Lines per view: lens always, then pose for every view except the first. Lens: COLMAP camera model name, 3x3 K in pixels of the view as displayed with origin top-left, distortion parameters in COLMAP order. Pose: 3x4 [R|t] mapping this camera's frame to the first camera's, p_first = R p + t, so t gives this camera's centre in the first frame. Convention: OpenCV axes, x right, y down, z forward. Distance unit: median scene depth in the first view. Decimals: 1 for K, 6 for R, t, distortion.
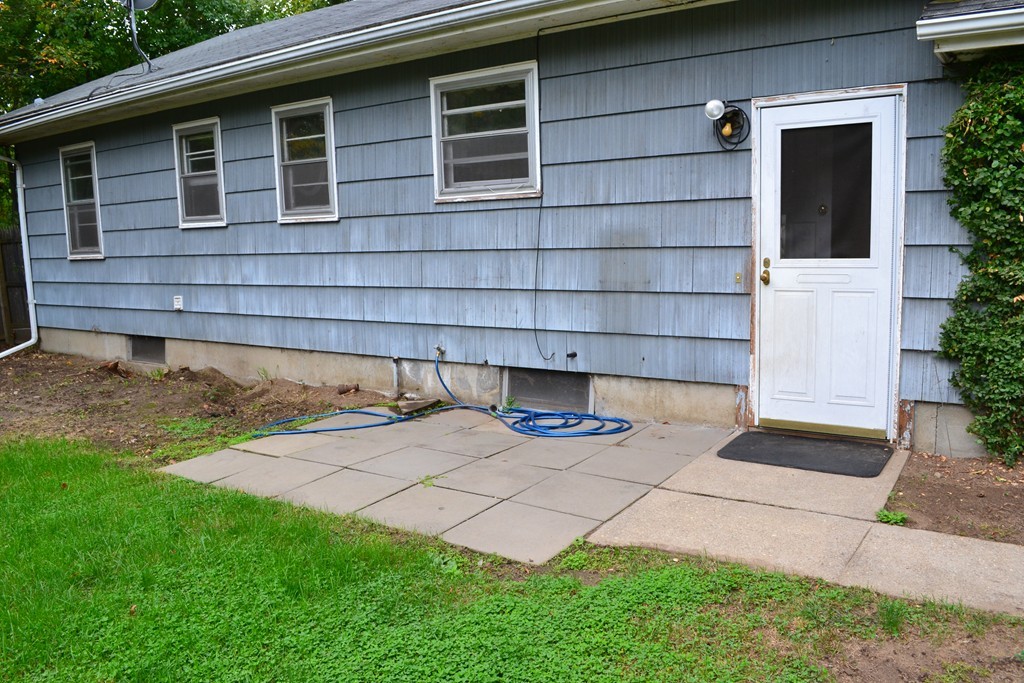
lens RADIAL K [[817.1, 0, 505.9], [0, 817.1, 344.2], [0, 0, 1]] dist [-0.084467, 0.011135]
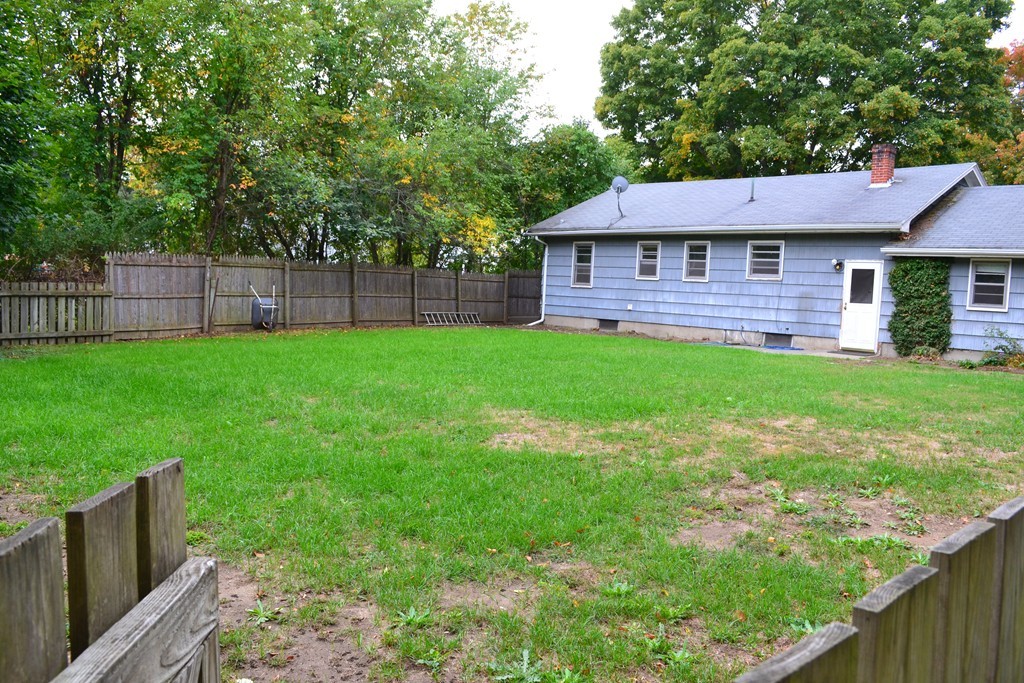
lens RADIAL K [[817.1, 0, 518.5], [0, 817.1, 350.0], [0, 0, 1]] dist [-0.084467, 0.011135]
pose [[0.976786, 0.095801, -0.191604, -0.325196], [-0.108708, 0.992380, -0.058000, 0.382748], [0.184588, 0.077482, 0.979757, -2.260646]]
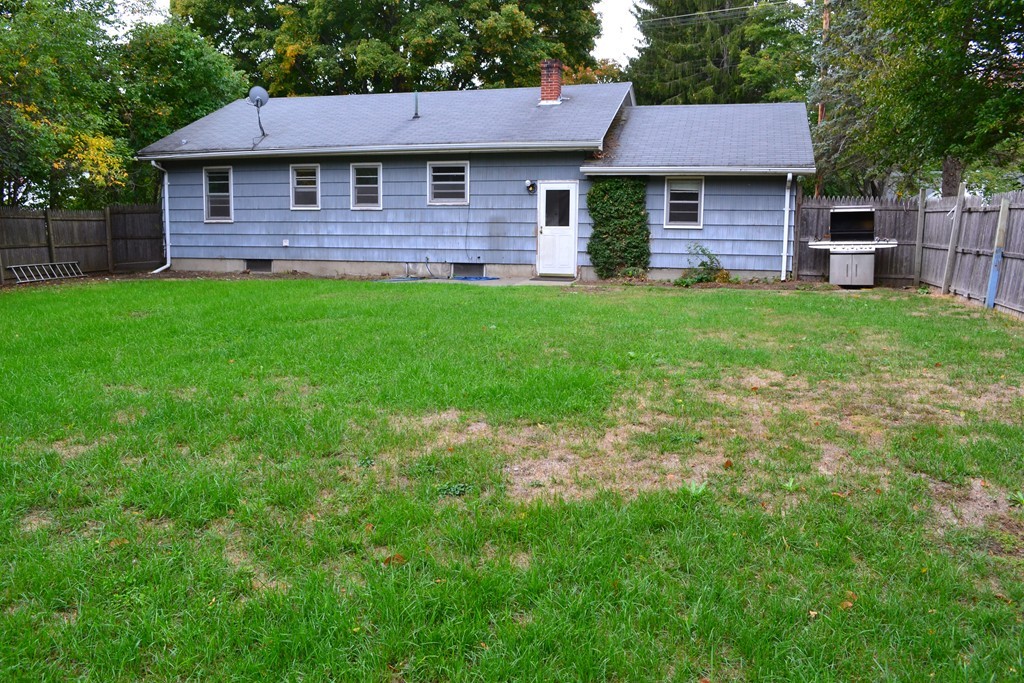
lens RADIAL K [[817.1, 0, 511.4], [0, 817.1, 345.9], [0, 0, 1]] dist [-0.084467, 0.011135]
pose [[0.942842, -0.004690, 0.333208, -0.772729], [0.006501, 0.999970, -0.004321, 0.336831], [-0.333178, 0.006241, 0.942843, -1.799556]]
